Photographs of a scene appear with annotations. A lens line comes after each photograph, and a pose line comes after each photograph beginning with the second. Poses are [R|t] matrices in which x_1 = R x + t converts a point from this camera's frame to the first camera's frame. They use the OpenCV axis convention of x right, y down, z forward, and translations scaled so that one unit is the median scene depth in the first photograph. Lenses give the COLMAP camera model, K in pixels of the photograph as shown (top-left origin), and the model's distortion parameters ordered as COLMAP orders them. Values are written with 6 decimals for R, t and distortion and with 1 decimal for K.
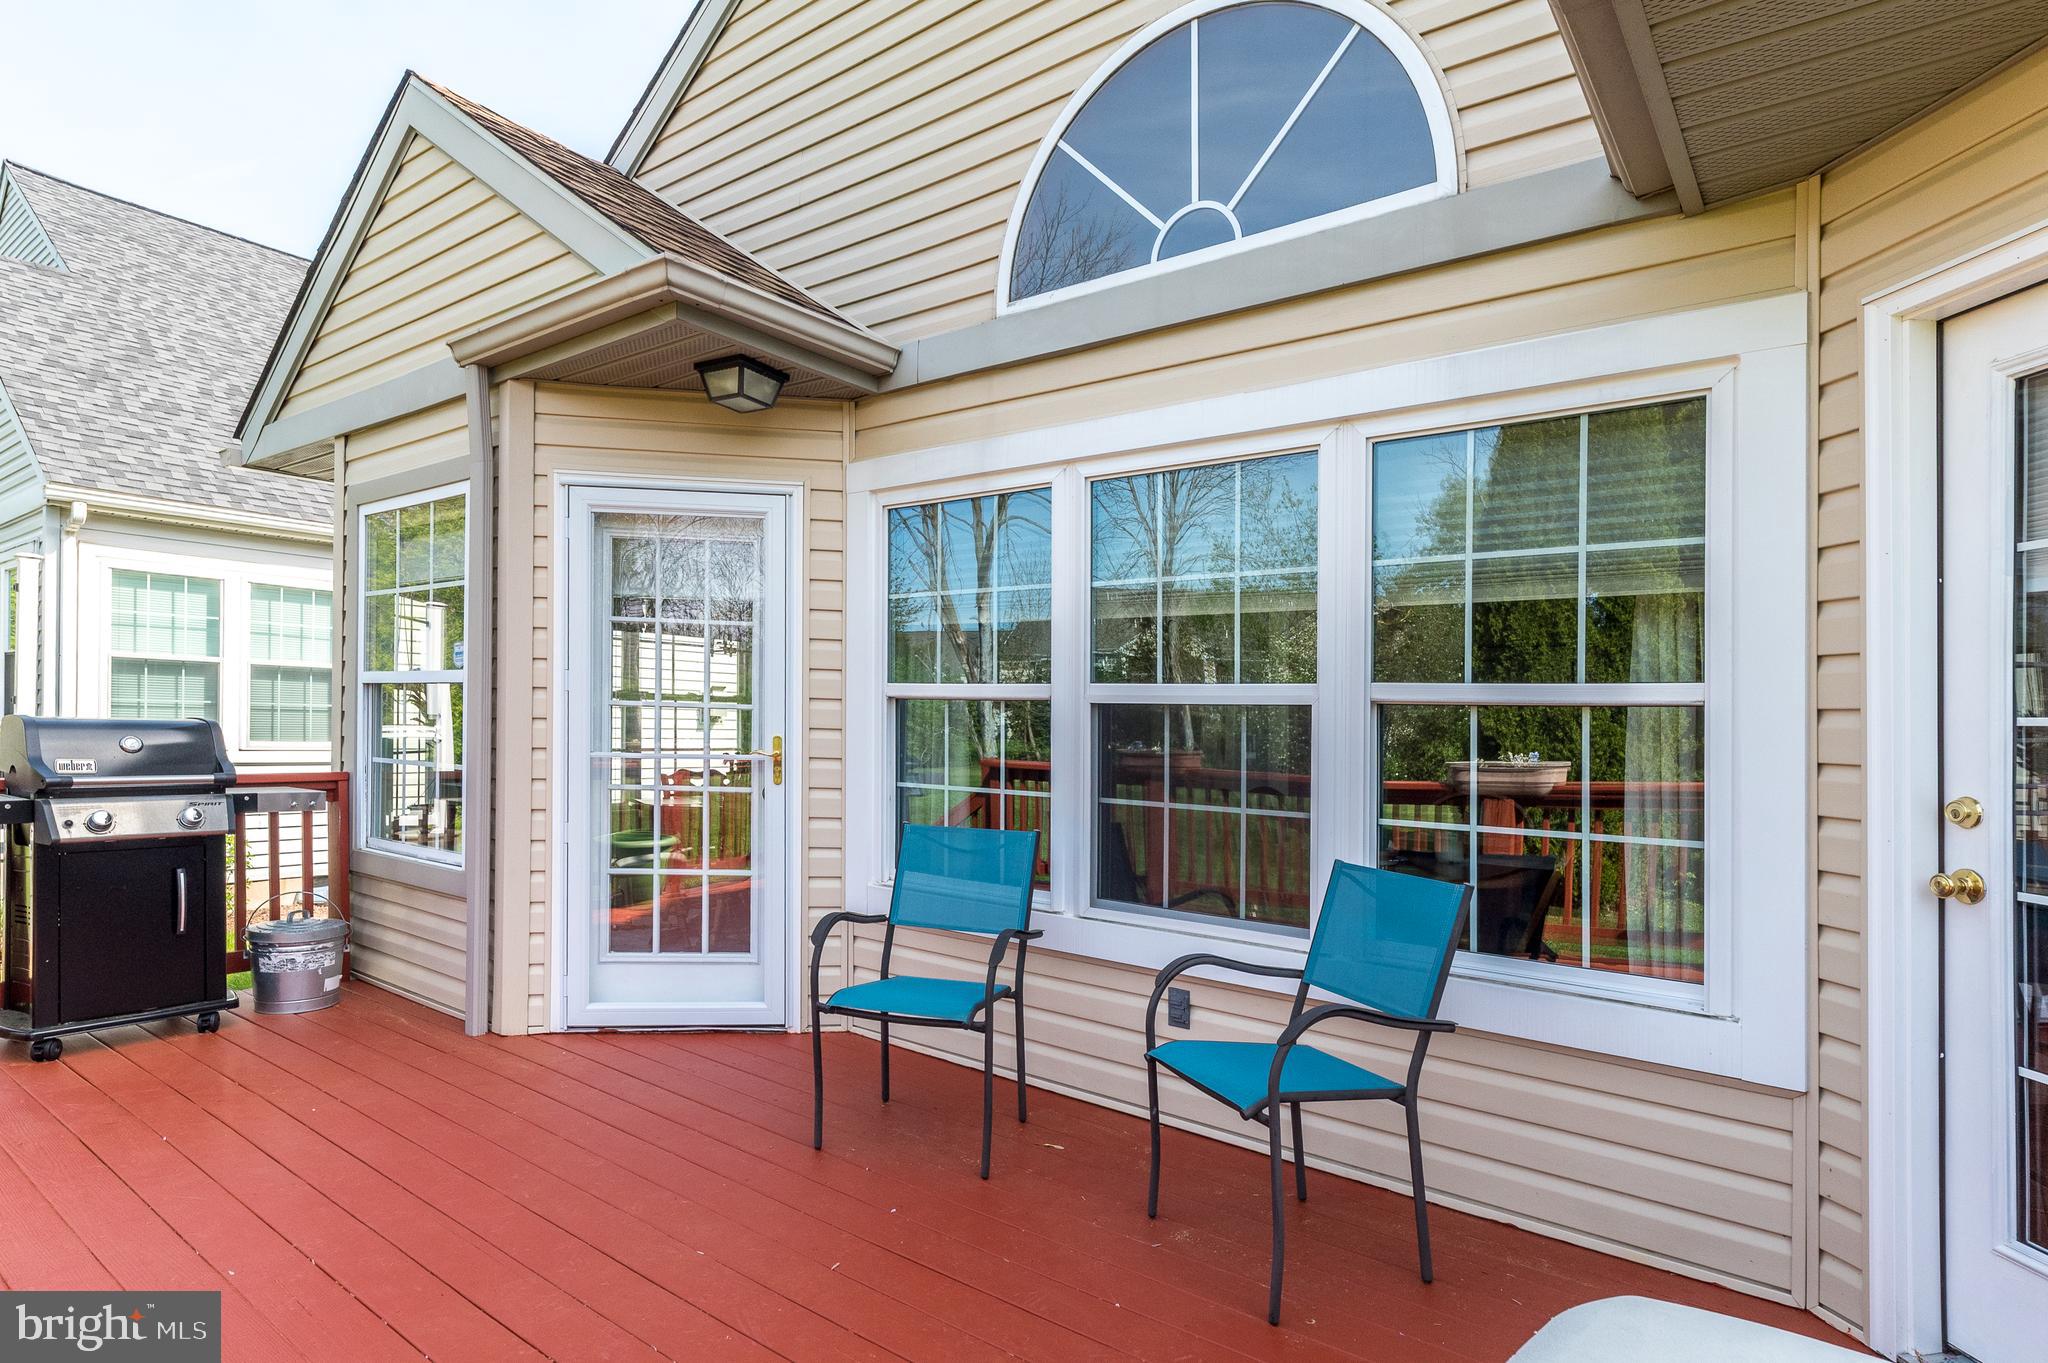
lens RADIAL K [[1076.8, 0, 1023.6], [0, 1076.8, 716.0], [0, 0, 1]] dist [0.002178, 0.000558]
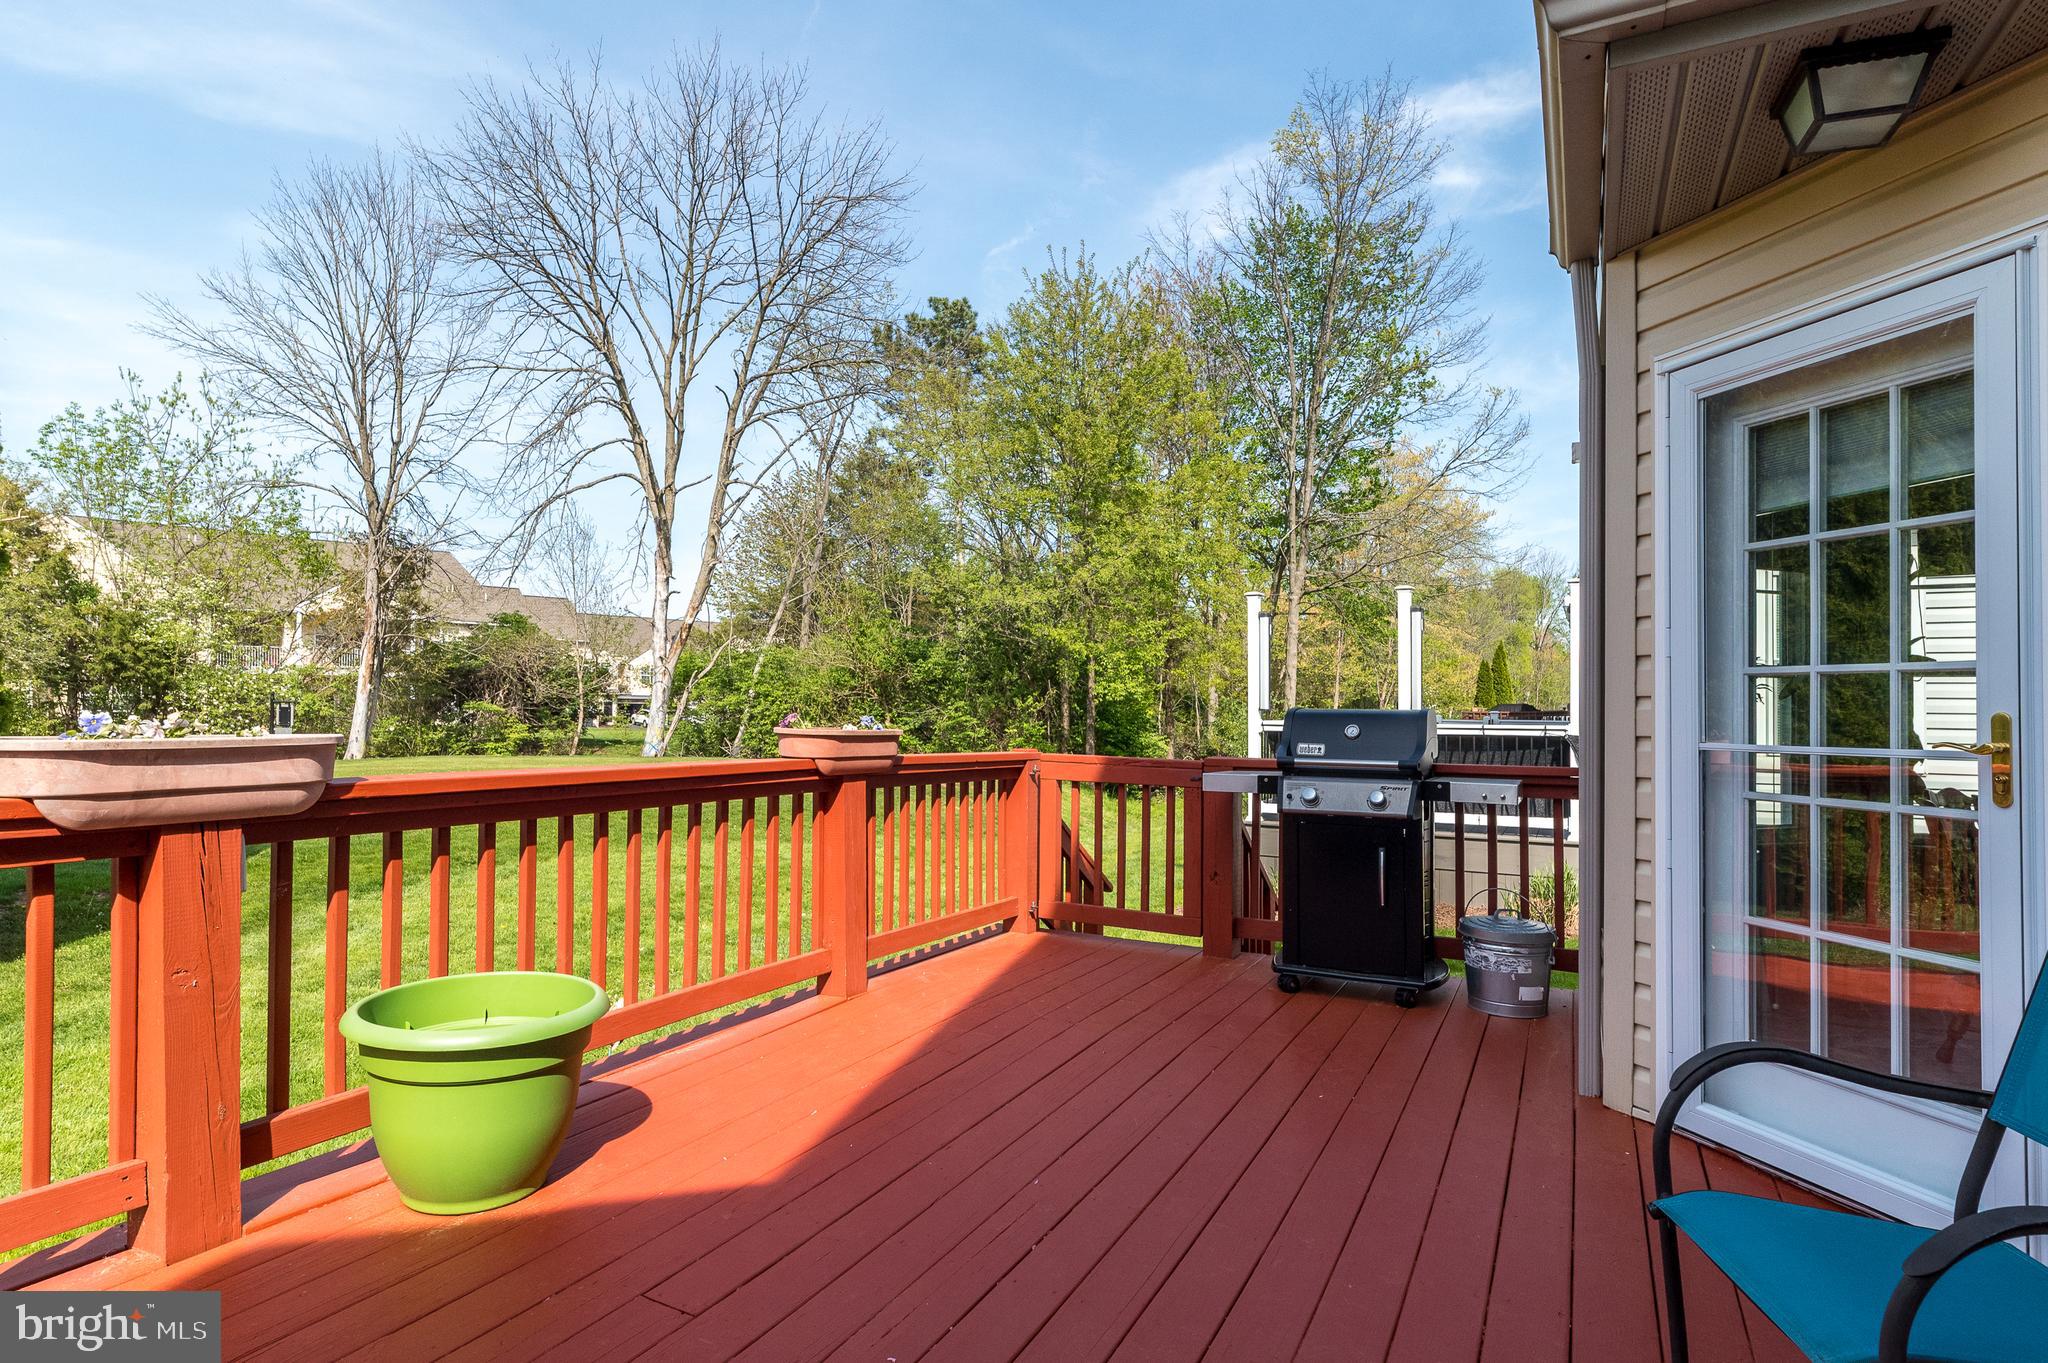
lens RADIAL K [[1076.8, 0, 1023.6], [0, 1076.8, 716.0], [0, 0, 1]] dist [0.002178, 0.000558]
pose [[0.186932, -0.016579, -0.982233, 0.202787], [0.003962, 0.999862, -0.016122, 0.025854], [0.982365, -0.000878, 0.186972, 0.437581]]
